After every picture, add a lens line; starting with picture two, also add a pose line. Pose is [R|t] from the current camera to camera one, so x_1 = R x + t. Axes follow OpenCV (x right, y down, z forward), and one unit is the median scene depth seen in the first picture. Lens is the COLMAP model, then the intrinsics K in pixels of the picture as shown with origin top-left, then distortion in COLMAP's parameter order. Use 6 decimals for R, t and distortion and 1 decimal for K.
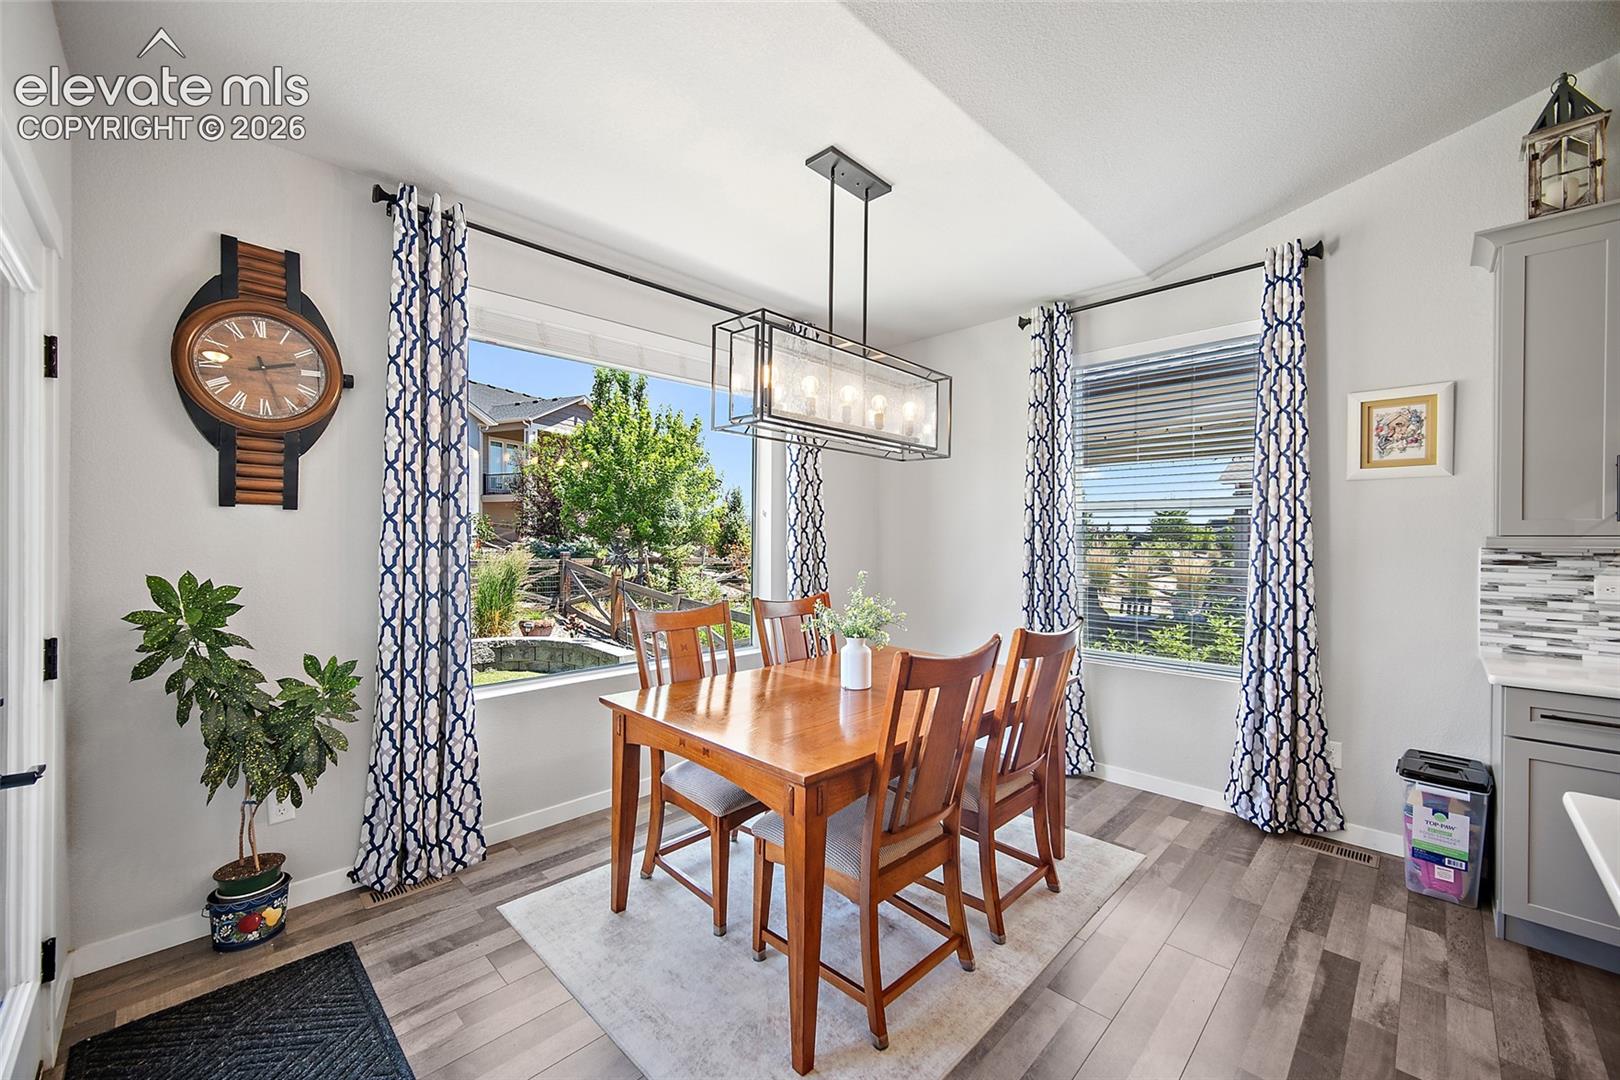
lens RADIAL K [[633.4, 0, 804.8], [0, 633.4, 541.8], [0, 0, 1]] dist [-0.002458, 0.000181]
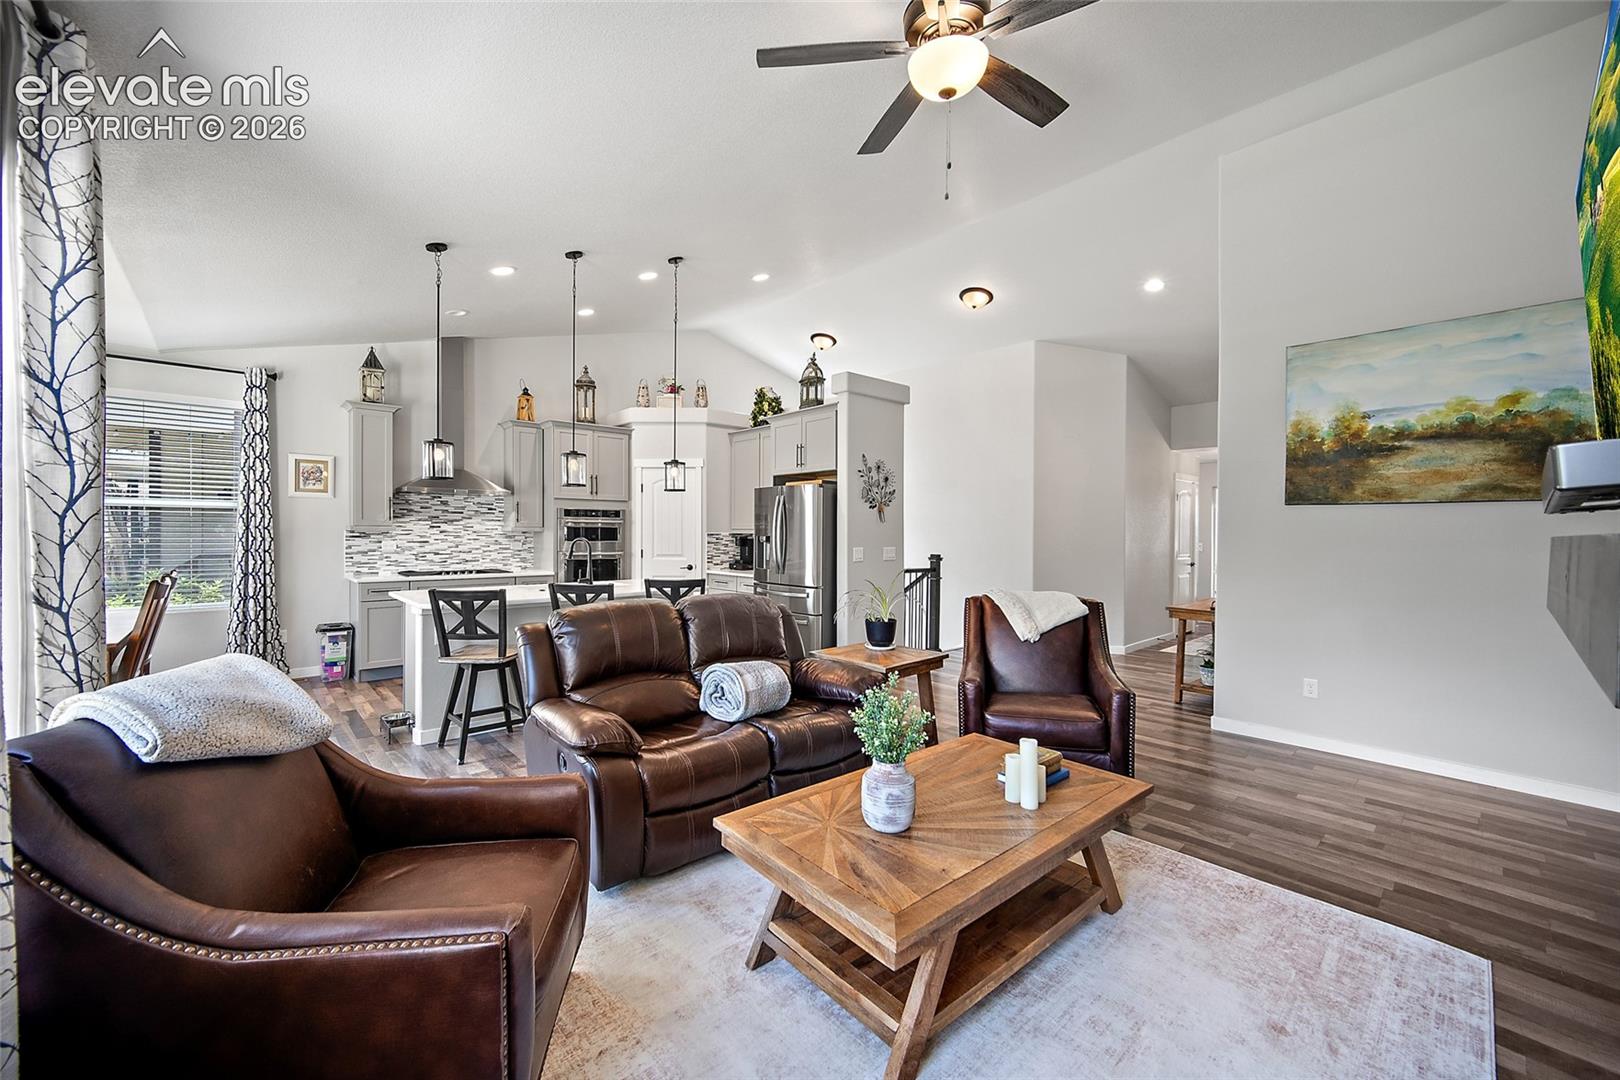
lens RADIAL K [[635.2, 0, 804.4], [0, 635.2, 538.4], [0, 0, 1]] dist [-0.002781, -0.000126]
pose [[0.050126, -0.015073, 0.998629, -1.188852], [-0.001221, 0.999884, 0.015153, 0.001181], [-0.998742, -0.001979, 0.050101, -0.812154]]
